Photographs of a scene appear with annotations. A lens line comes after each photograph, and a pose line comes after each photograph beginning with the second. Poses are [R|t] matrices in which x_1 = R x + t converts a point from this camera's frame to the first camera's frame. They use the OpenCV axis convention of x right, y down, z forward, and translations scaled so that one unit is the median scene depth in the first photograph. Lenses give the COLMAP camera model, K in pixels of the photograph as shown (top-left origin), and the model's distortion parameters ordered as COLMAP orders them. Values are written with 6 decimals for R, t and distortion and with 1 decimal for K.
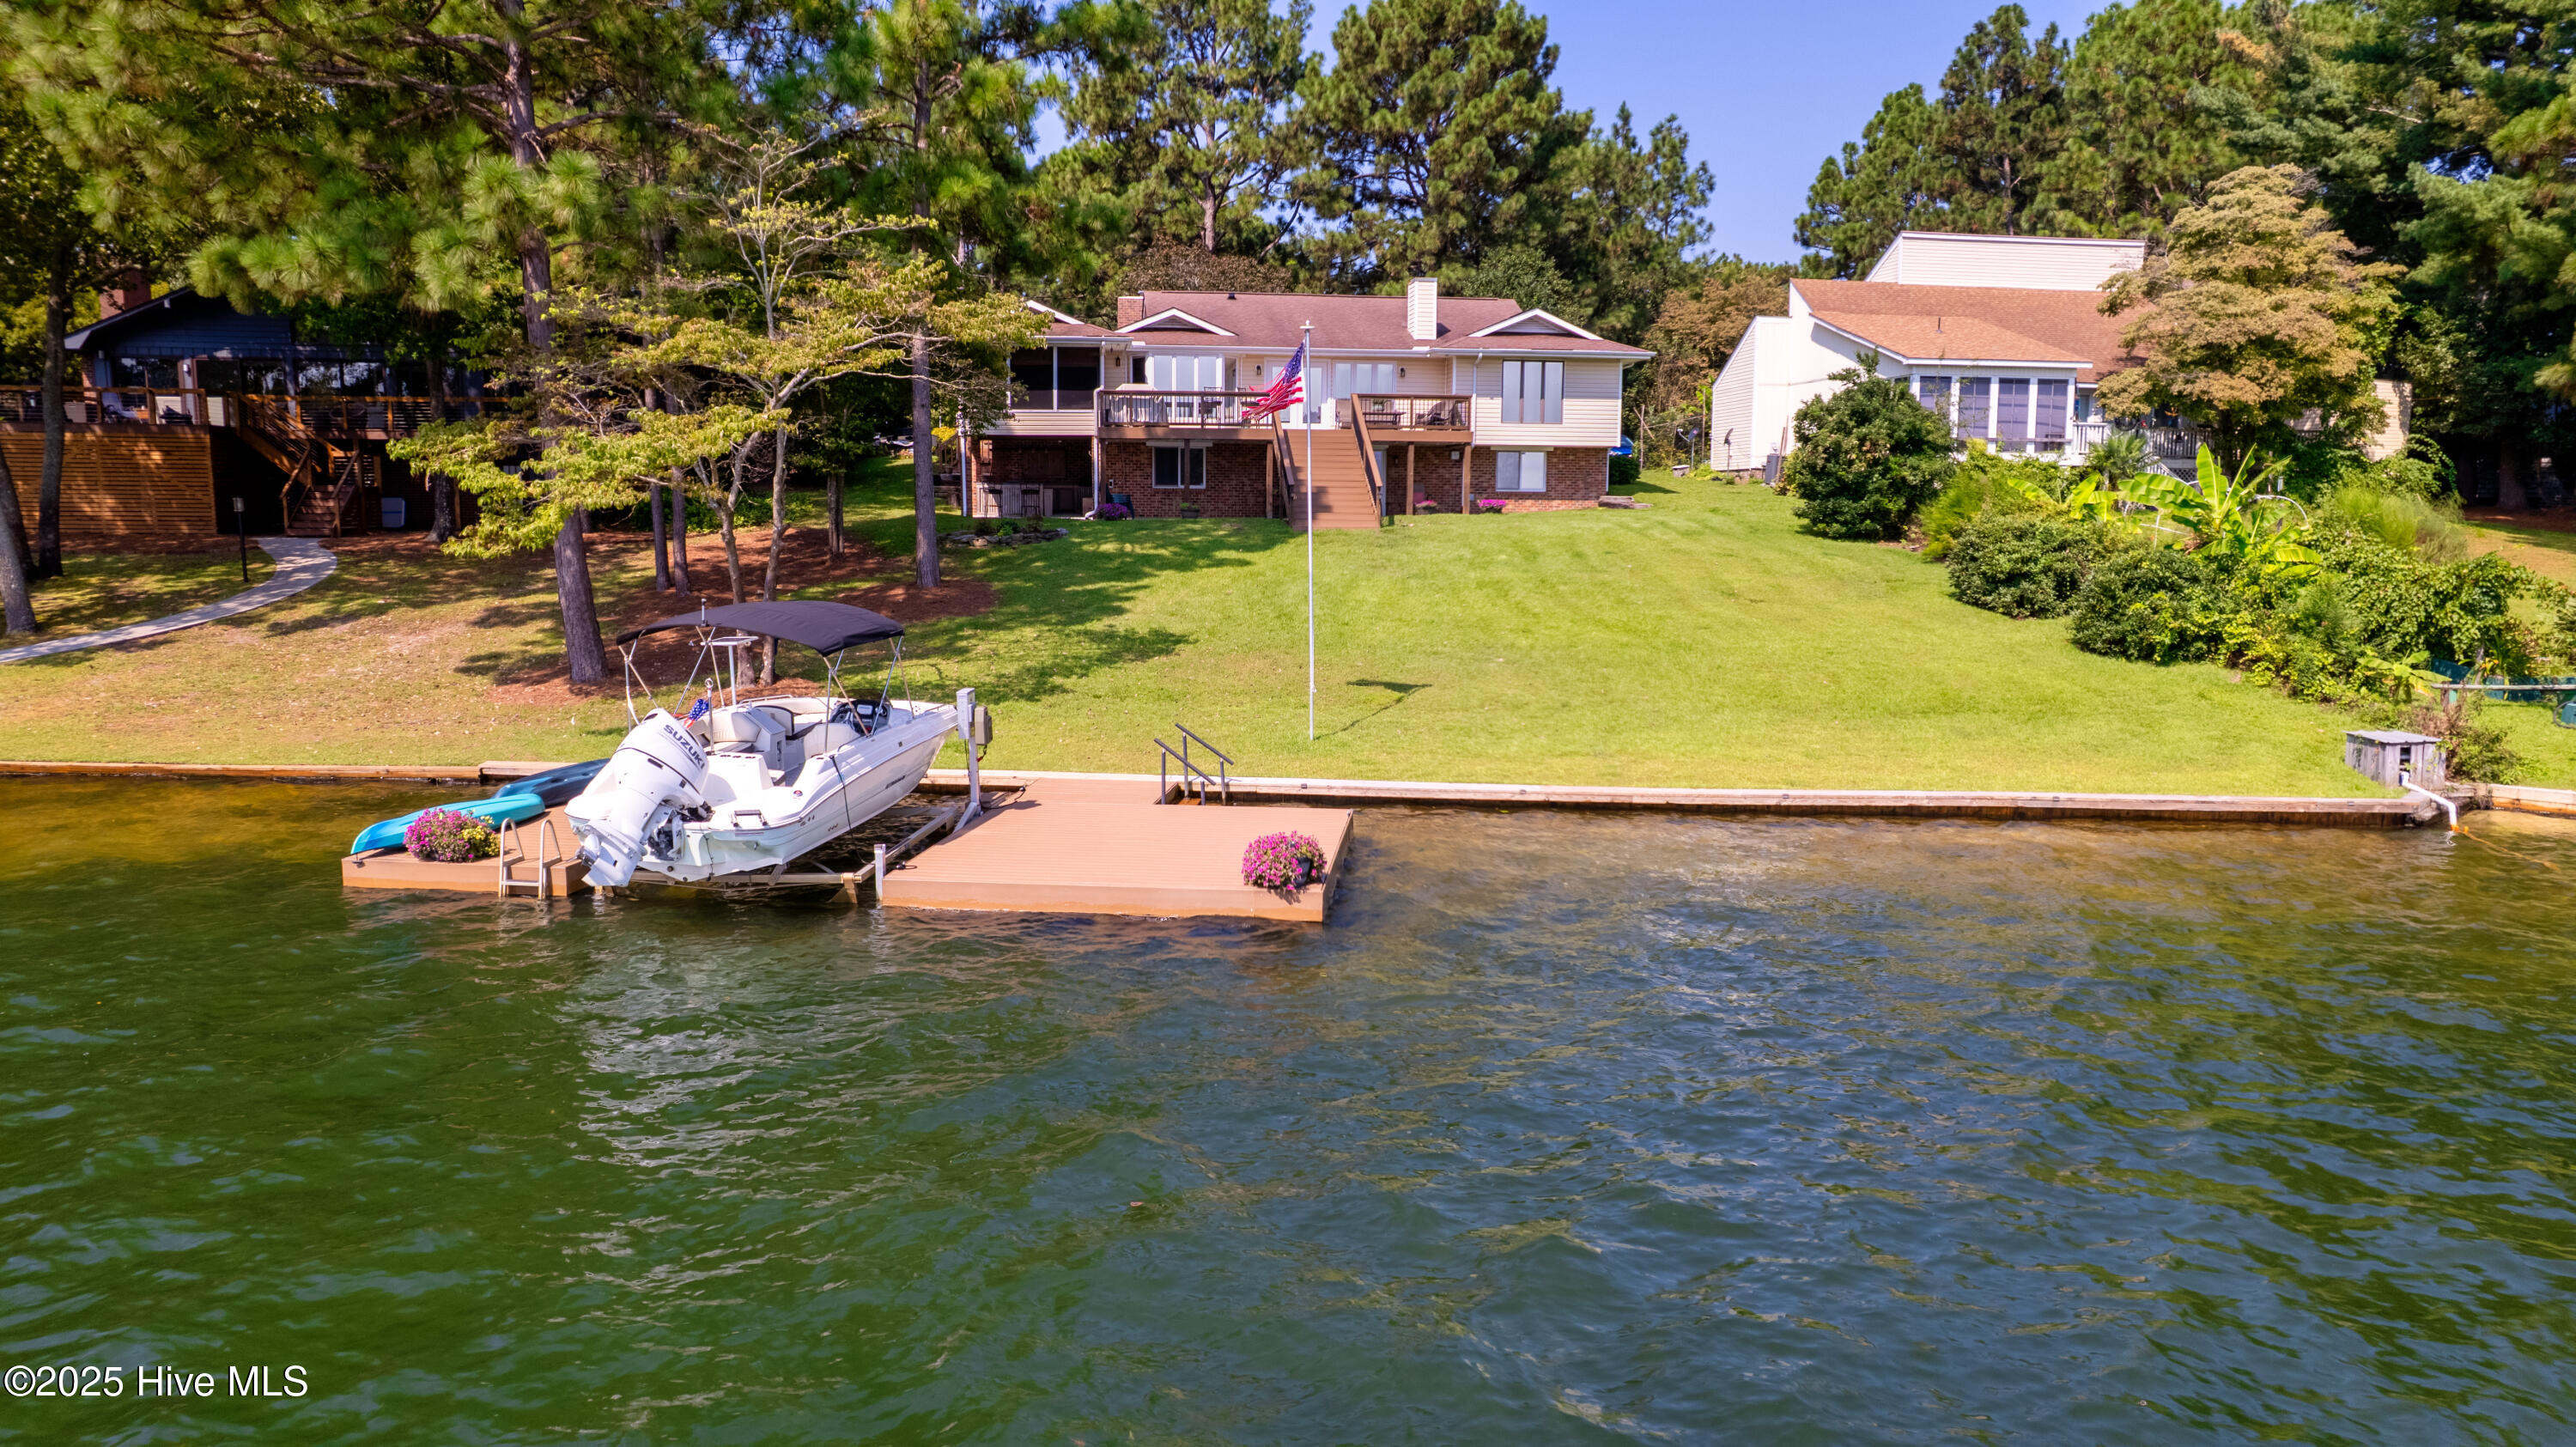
lens RADIAL K [[1642.0, 0, 1294.1], [0, 1642.0, 713.2], [0, 0, 1]] dist [-0.084345, 0.075980]
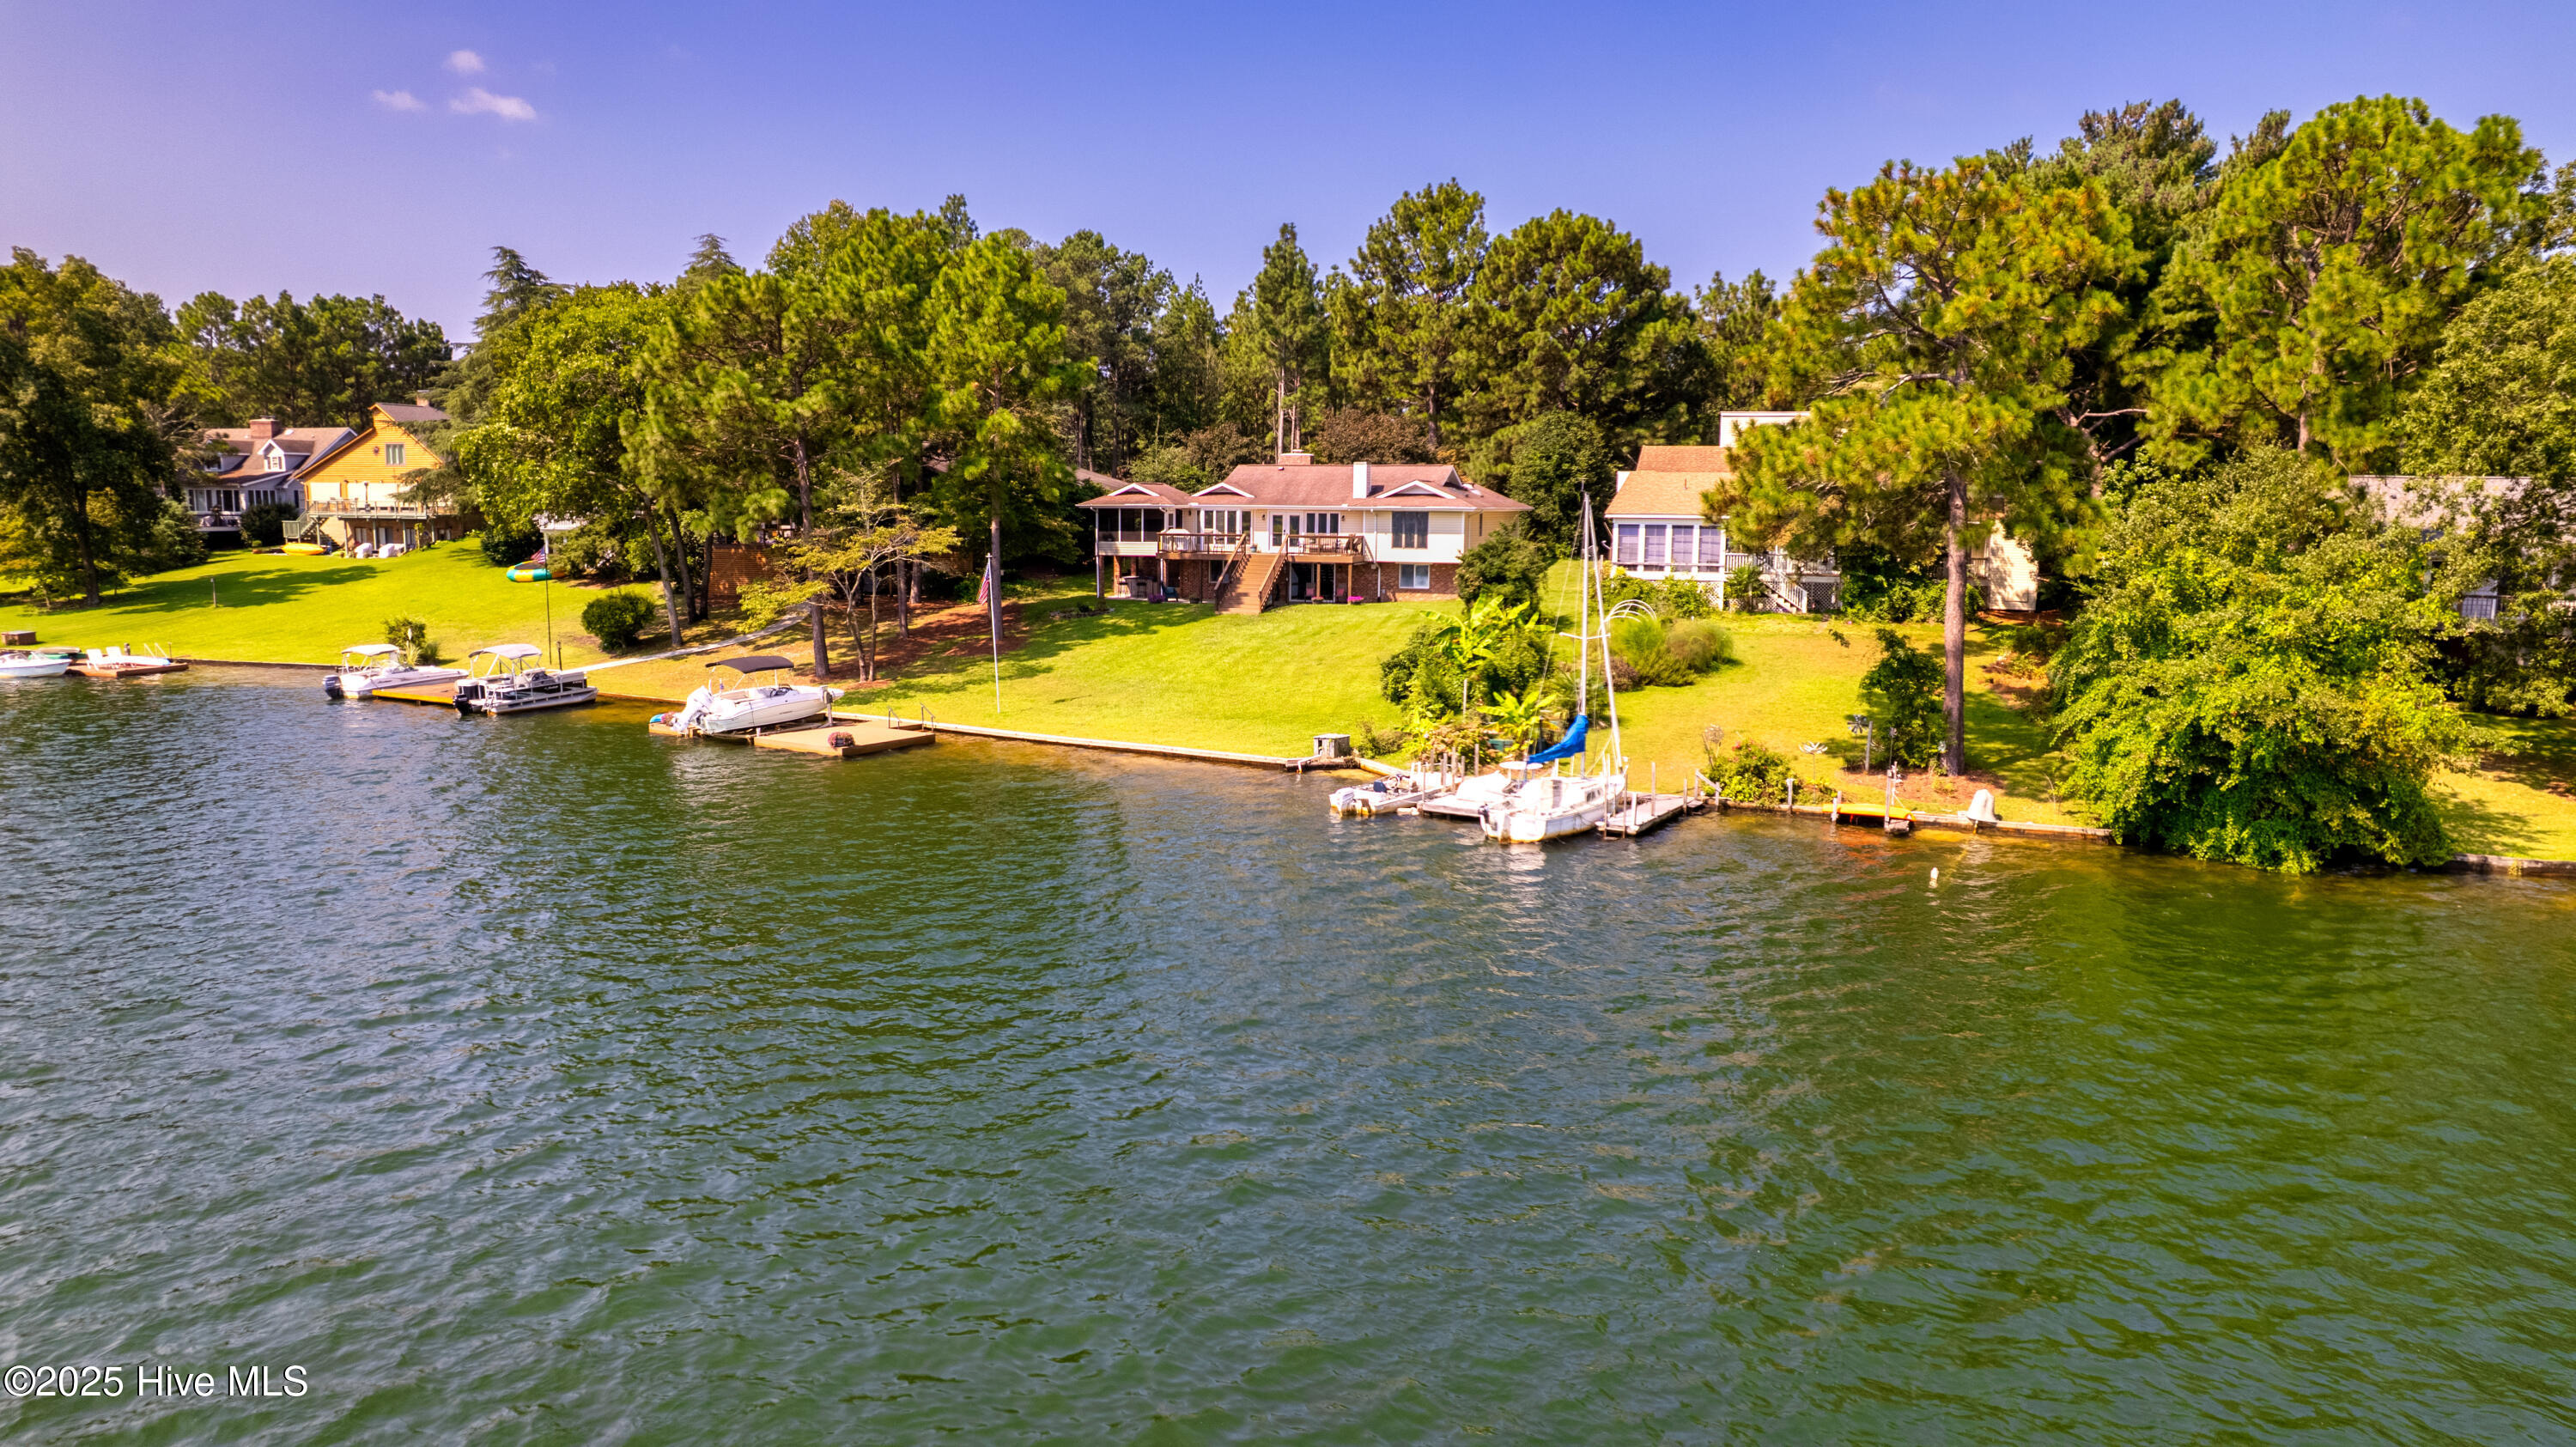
lens RADIAL K [[1642.0, 0, 1294.1], [0, 1642.0, 713.2], [0, 0, 1]] dist [-0.084345, 0.075980]
pose [[0.894294, 0.058653, -0.443620, 0.557400], [-0.061351, 0.998082, 0.008283, -0.011854], [0.443255, 0.019809, 0.896177, -0.388097]]
